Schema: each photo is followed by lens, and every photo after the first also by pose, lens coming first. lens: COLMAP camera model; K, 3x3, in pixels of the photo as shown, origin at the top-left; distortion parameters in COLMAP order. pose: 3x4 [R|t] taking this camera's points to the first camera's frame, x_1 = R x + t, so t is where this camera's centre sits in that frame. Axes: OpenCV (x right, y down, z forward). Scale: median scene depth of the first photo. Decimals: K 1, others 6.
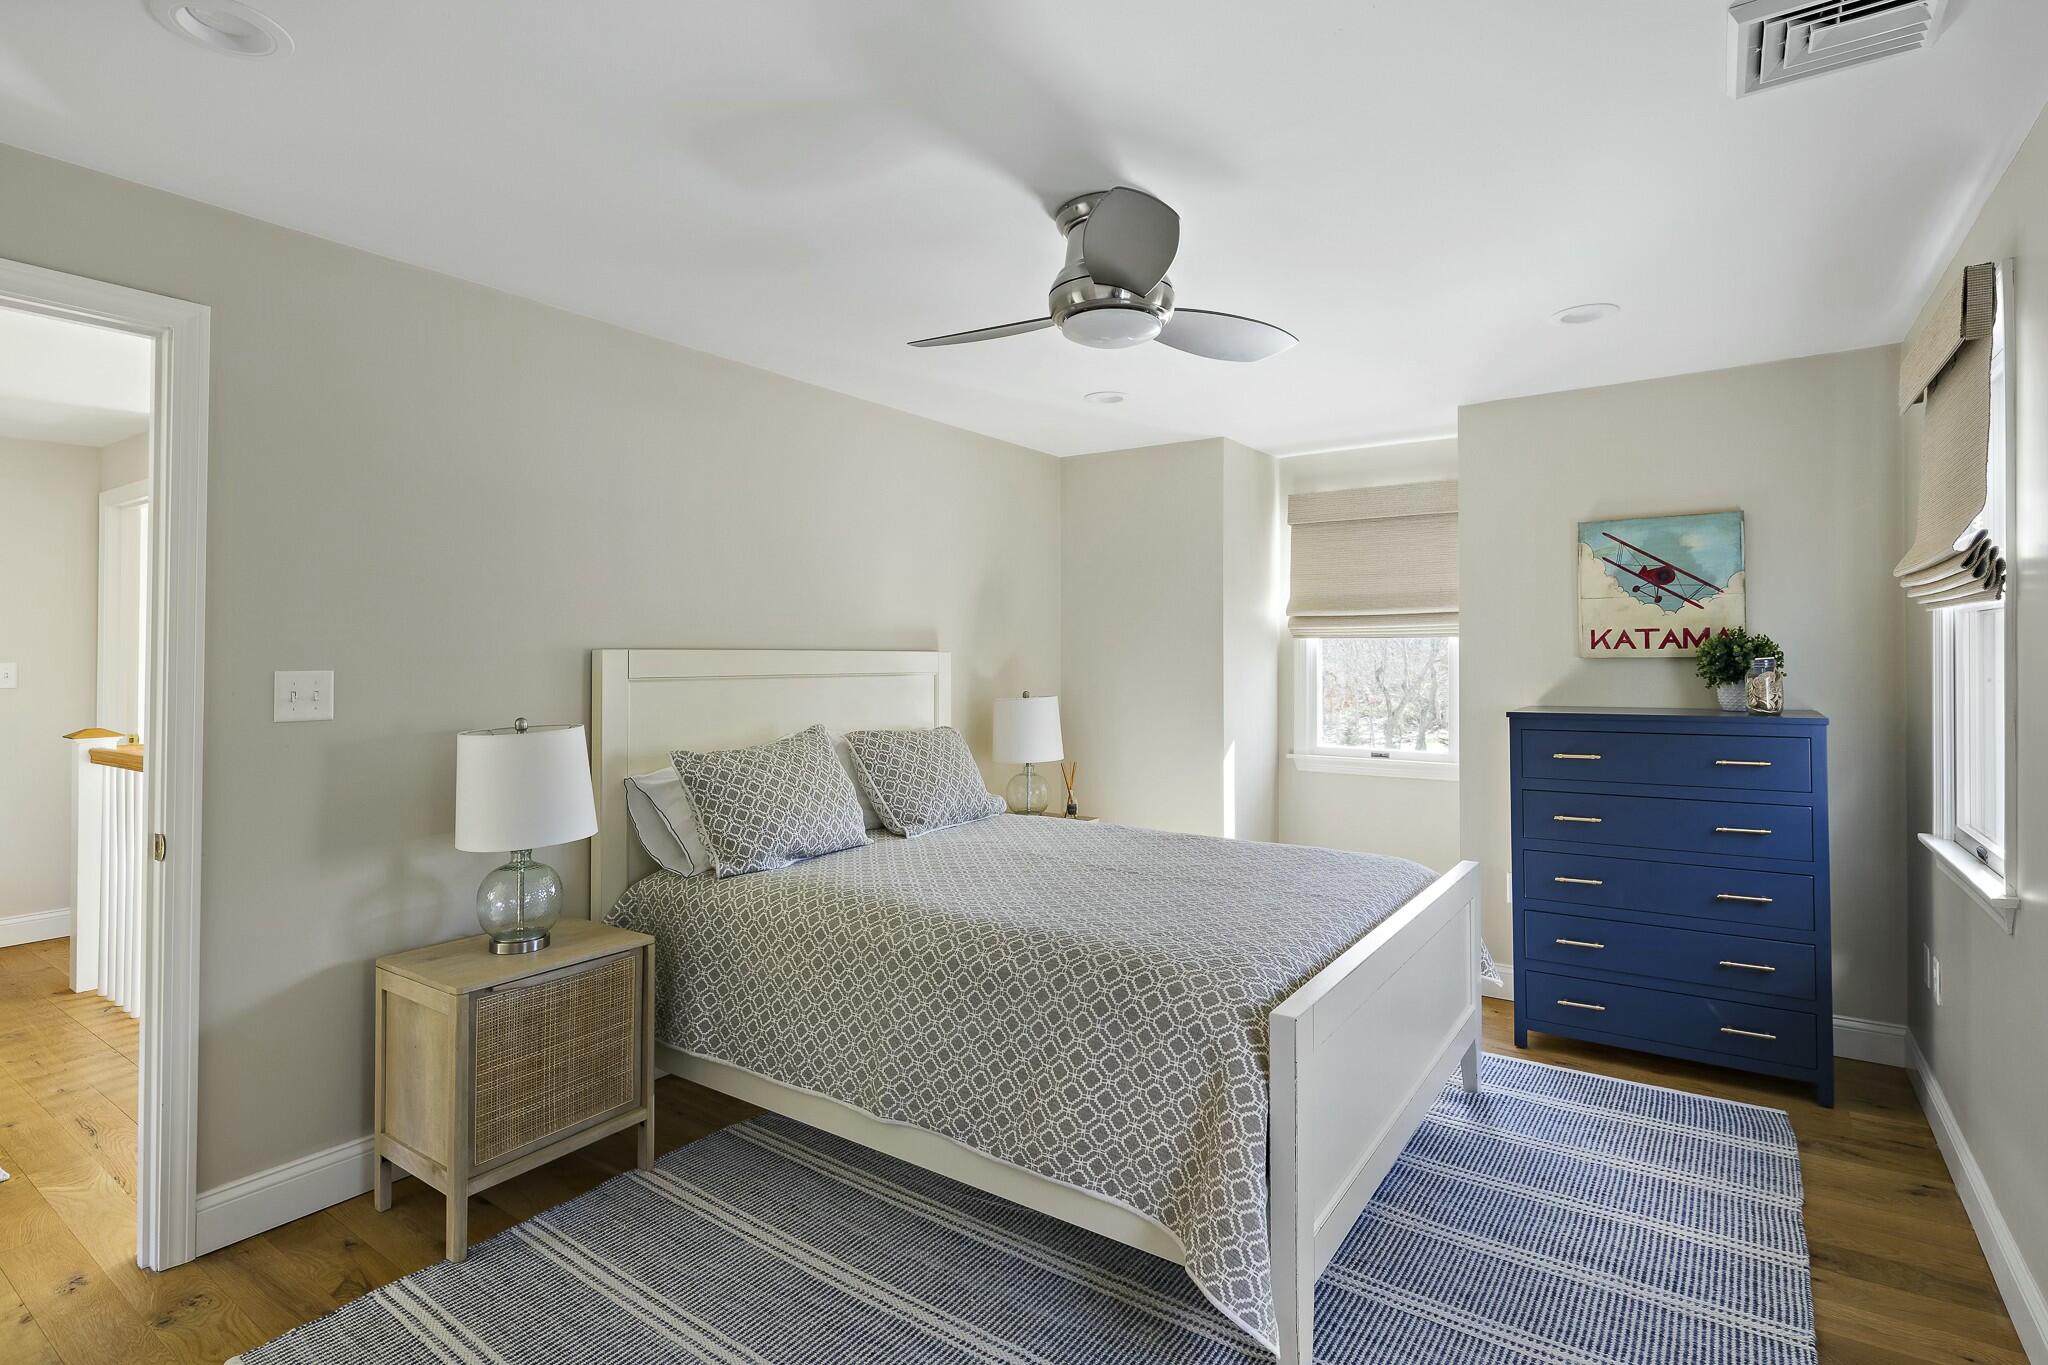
lens RADIAL K [[998.1, 0, 1025.7], [0, 998.1, 656.2], [0, 0, 1]] dist [0.002910, 0.000796]
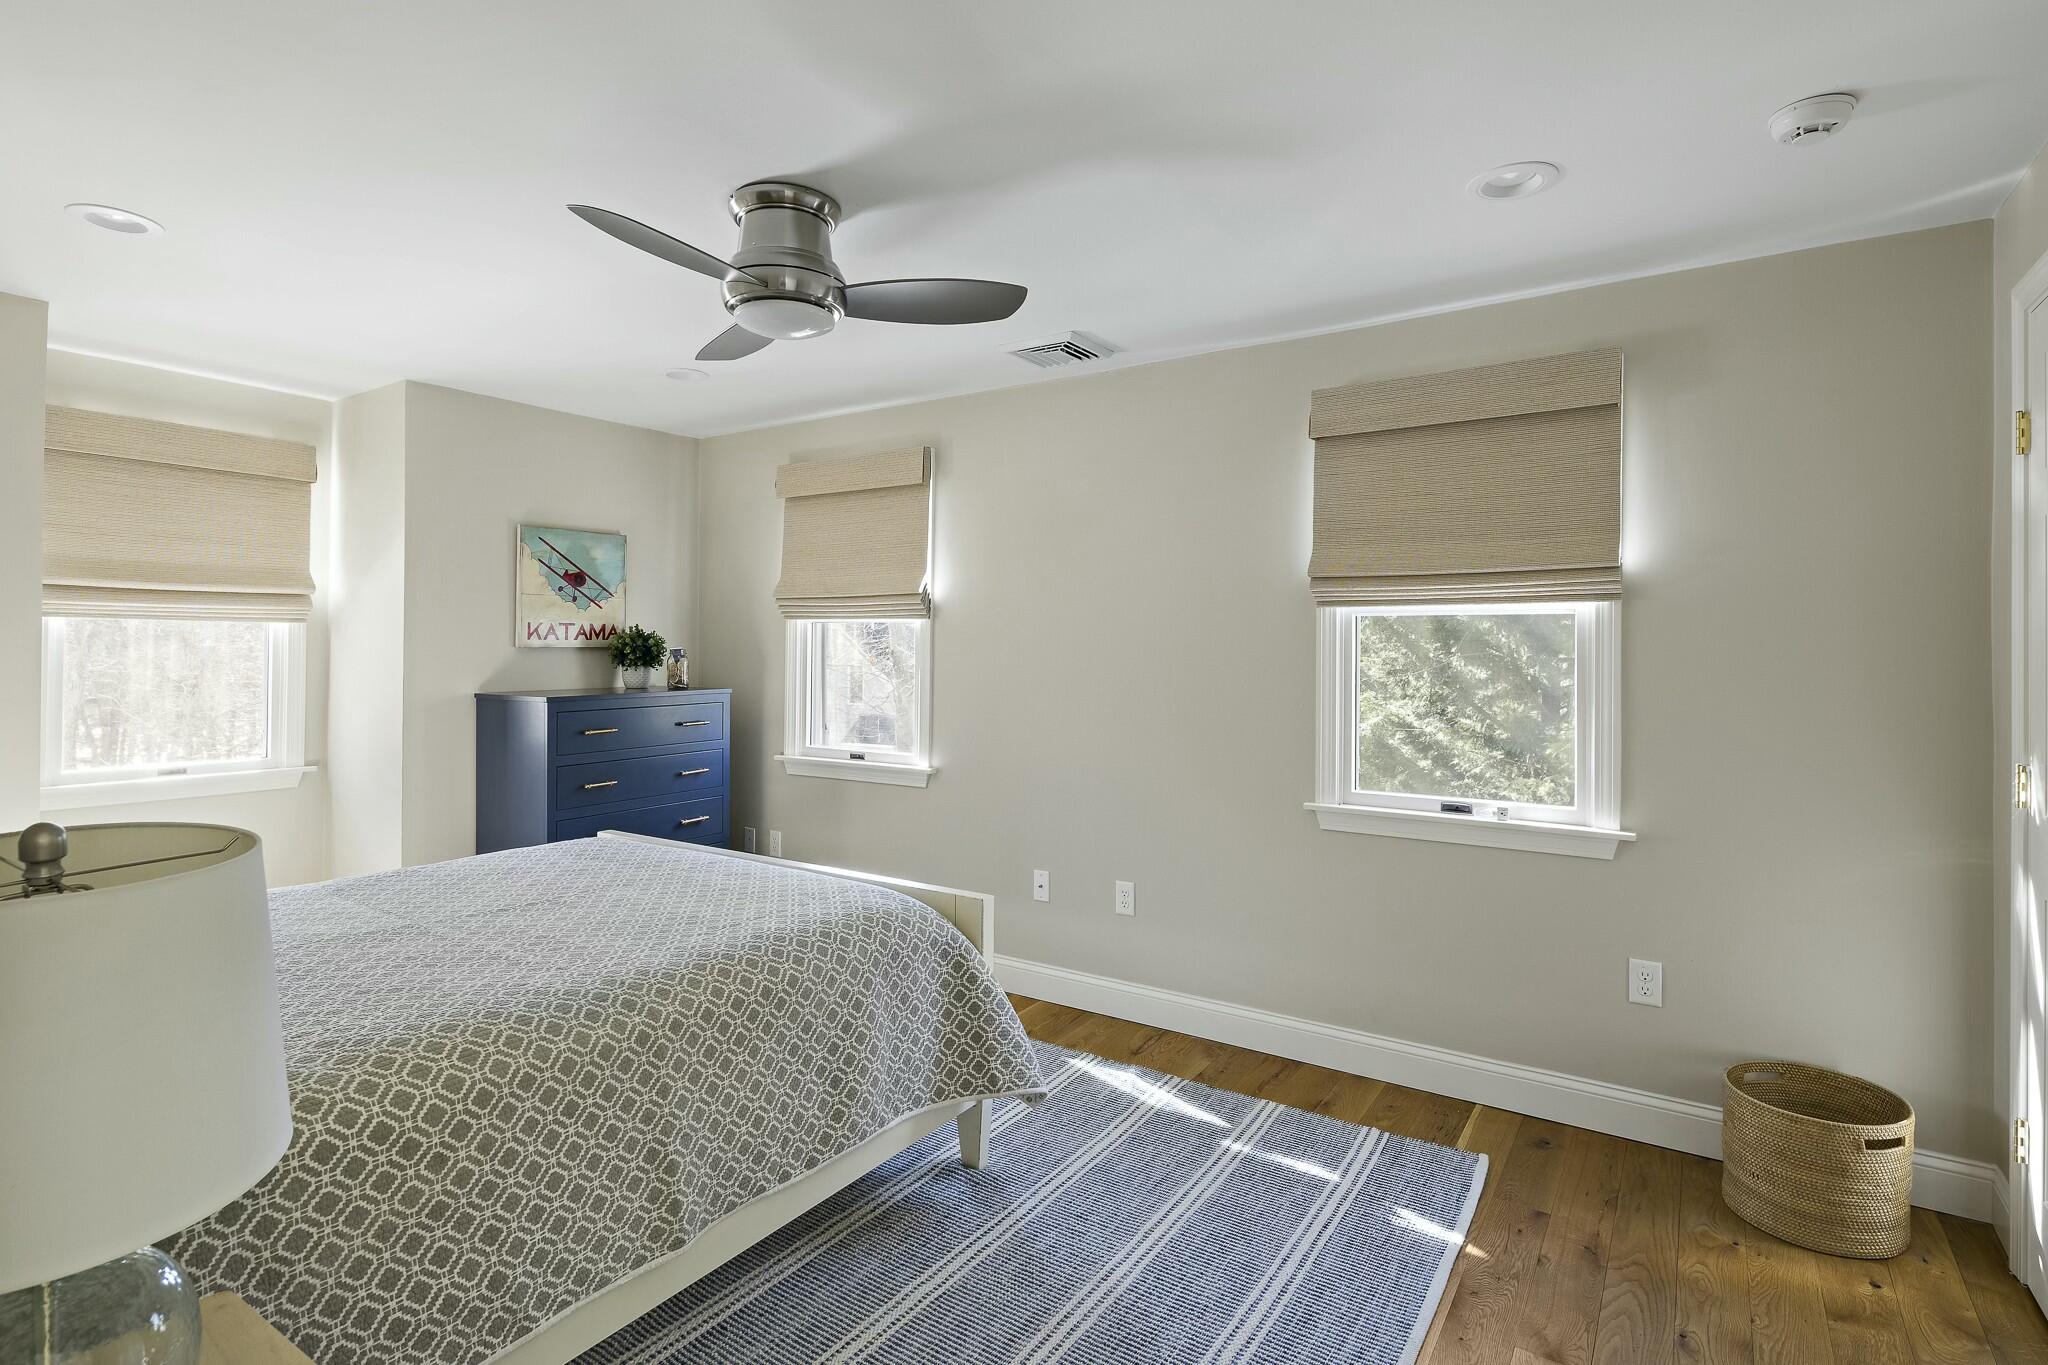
lens RADIAL K [[1013.6, 0, 1020.6], [0, 1013.6, 663.4], [0, 0, 1]] dist [0.001373, 0.000120]
pose [[-0.020379, -0.011634, 0.999725, -0.605213], [-0.005889, 0.999916, 0.011516, 0.003226], [-0.999775, -0.005652, -0.020446, 0.498890]]
